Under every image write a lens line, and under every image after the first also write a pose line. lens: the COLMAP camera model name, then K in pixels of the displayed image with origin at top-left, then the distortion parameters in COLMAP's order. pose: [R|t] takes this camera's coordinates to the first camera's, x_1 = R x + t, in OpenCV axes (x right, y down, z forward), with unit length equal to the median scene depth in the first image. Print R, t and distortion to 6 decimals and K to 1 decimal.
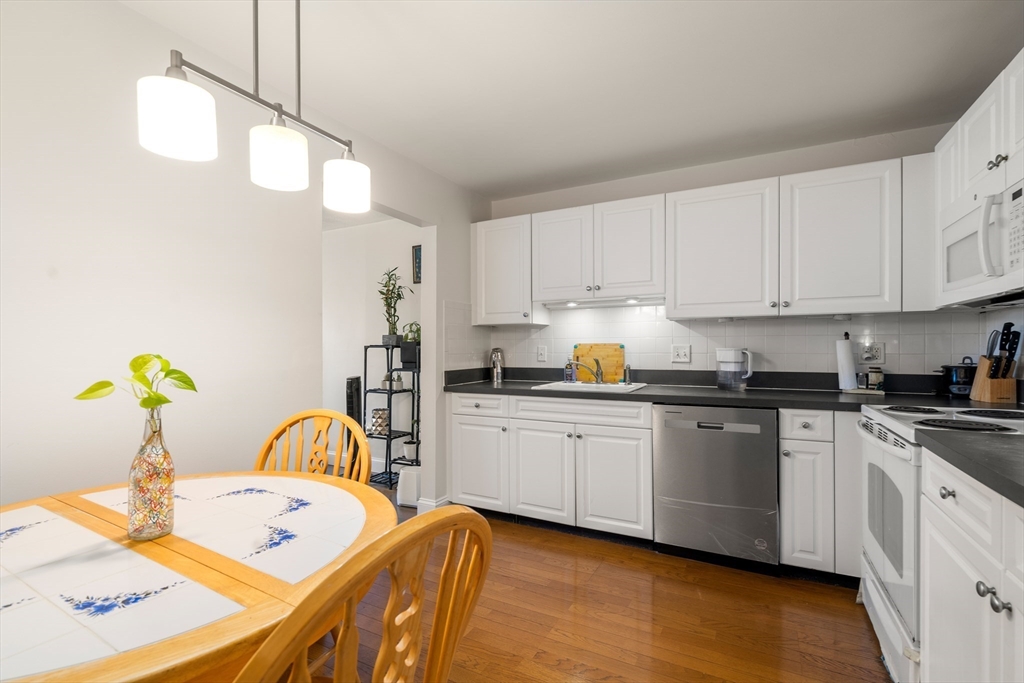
lens RADIAL K [[468.1, 0, 509.9], [0, 468.1, 352.0], [0, 0, 1]] dist [-0.001766, 0.000130]
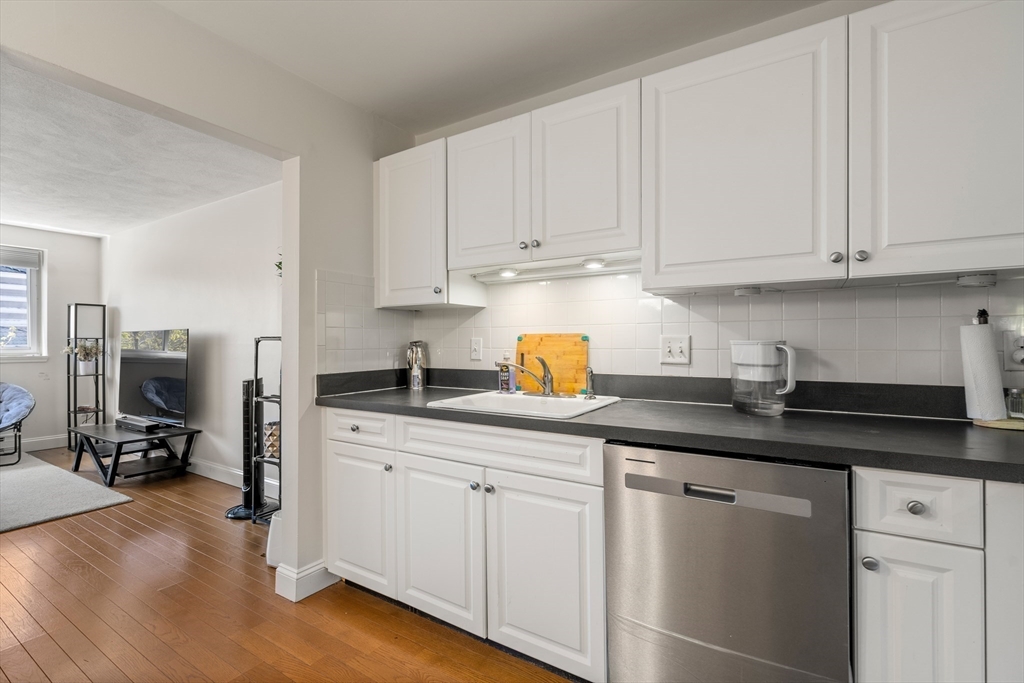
lens RADIAL K [[461.7, 0, 511.5], [0, 461.7, 344.3], [0, 0, 1]] dist [-0.002191, 0.000102]
pose [[0.997002, 0.001306, -0.077361, 0.202344], [-0.001654, 0.999989, -0.004433, -0.000612], [0.077355, 0.004548, 0.996993, 0.385232]]
